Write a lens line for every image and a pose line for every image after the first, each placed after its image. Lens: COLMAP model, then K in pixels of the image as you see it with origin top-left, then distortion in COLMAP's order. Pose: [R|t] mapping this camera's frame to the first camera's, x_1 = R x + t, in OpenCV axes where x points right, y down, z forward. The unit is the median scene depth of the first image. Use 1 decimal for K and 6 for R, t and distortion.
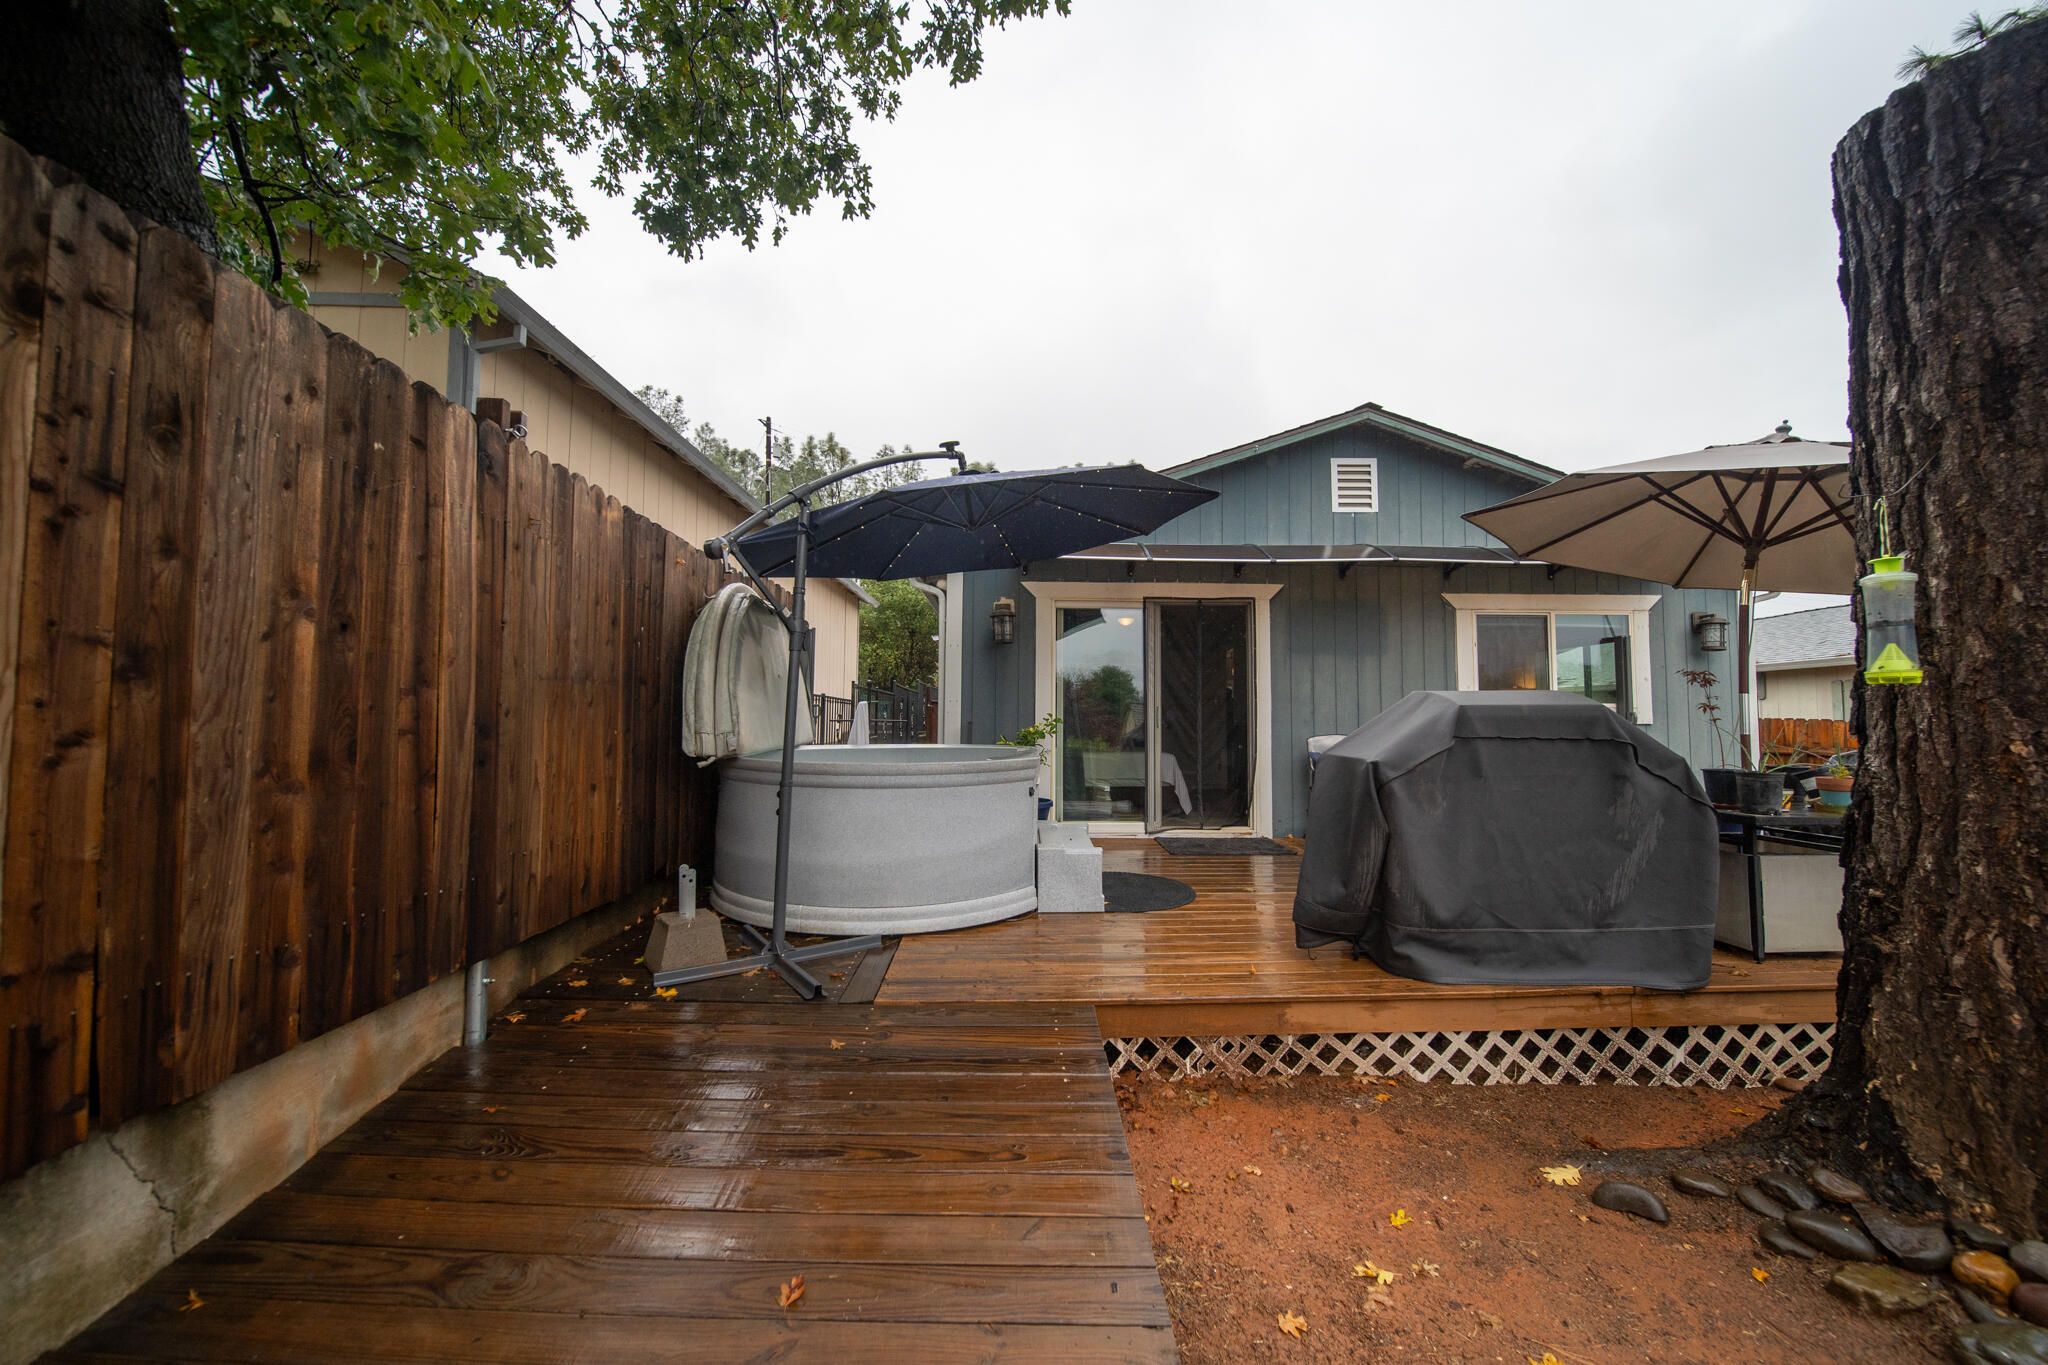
lens RADIAL K [[755.6, 0, 1034.4], [0, 755.6, 682.5], [0, 0, 1]] dist [-0.001514, -0.000017]
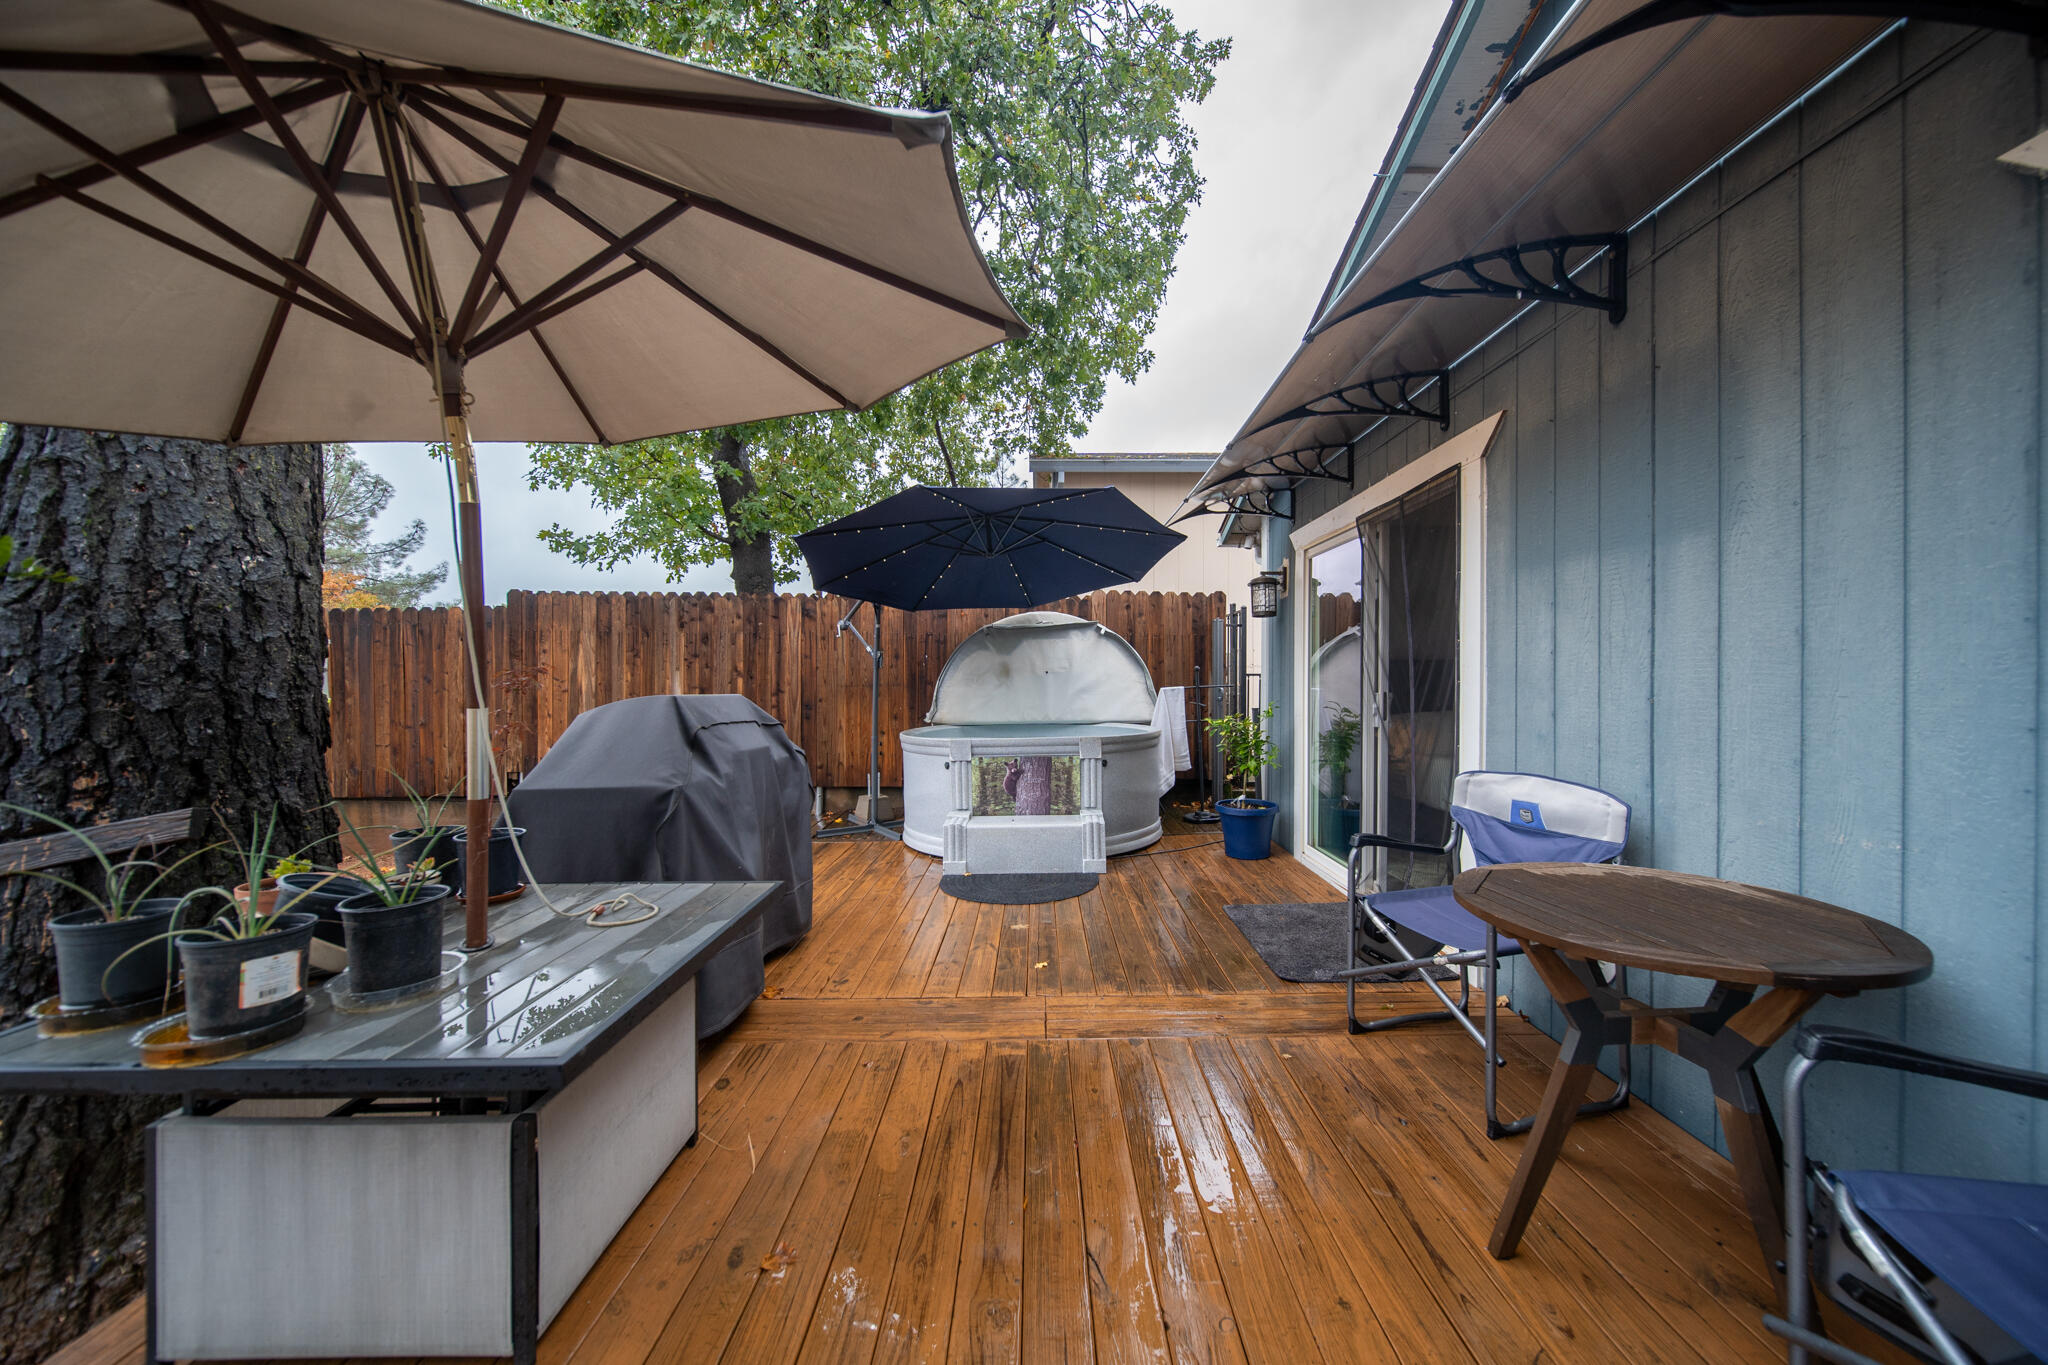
lens RADIAL K [[721.6, 0, 1032.3], [0, 721.6, 683.4], [0, 0, 1]] dist [-0.001867, -0.000095]
pose [[-0.039586, 0.001421, -0.999215, 1.984390], [0.055176, 0.998476, -0.000766, 0.024472], [0.997692, -0.055163, -0.039604, 1.972890]]
